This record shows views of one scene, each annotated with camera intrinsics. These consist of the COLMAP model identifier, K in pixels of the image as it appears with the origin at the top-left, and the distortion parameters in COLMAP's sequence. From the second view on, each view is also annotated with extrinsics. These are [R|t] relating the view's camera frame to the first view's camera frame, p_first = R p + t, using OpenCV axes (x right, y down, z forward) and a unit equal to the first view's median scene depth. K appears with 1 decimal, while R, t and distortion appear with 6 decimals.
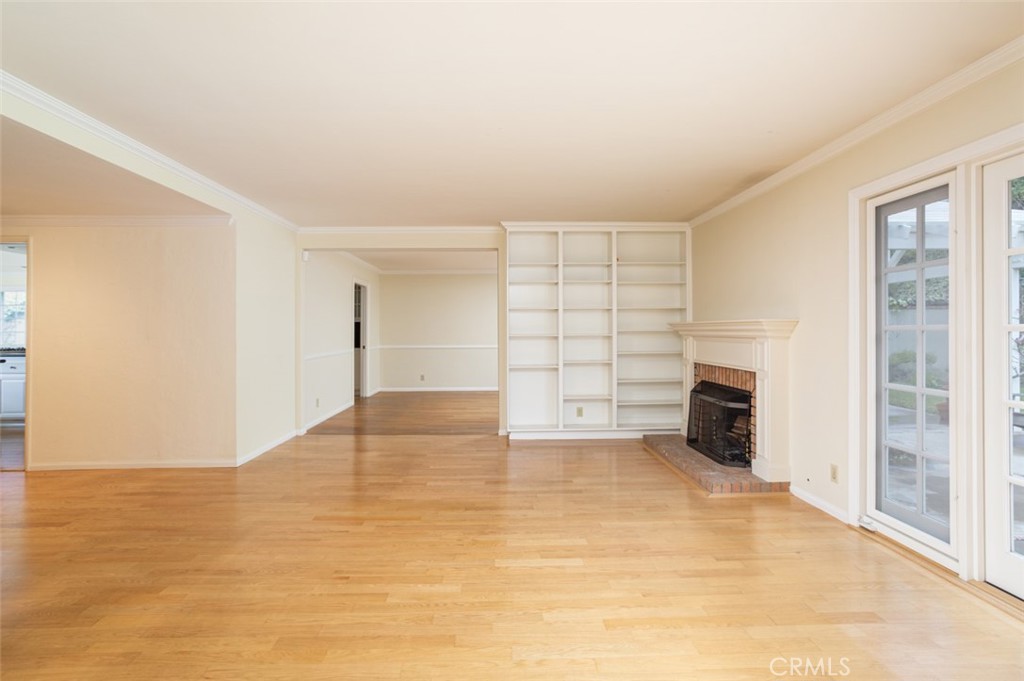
lens RADIAL K [[492.5, 0, 510.9], [0, 492.5, 333.2], [0, 0, 1]] dist [-0.036958, 0.014357]
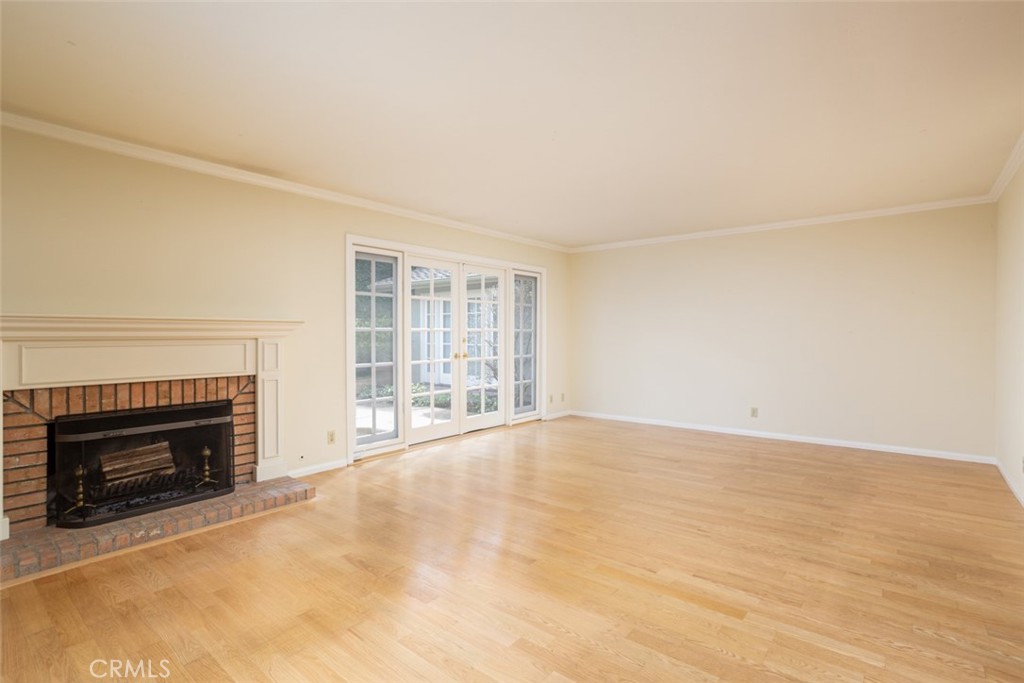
lens RADIAL K [[492.5, 0, 514.6], [0, 492.5, 336.2], [0, 0, 1]] dist [-0.036958, 0.014357]
pose [[-0.758334, 0.005270, 0.651845, -0.704605], [0.011009, 0.999928, 0.004723, 0.011882], [-0.651774, 0.010757, -0.758337, 1.996886]]
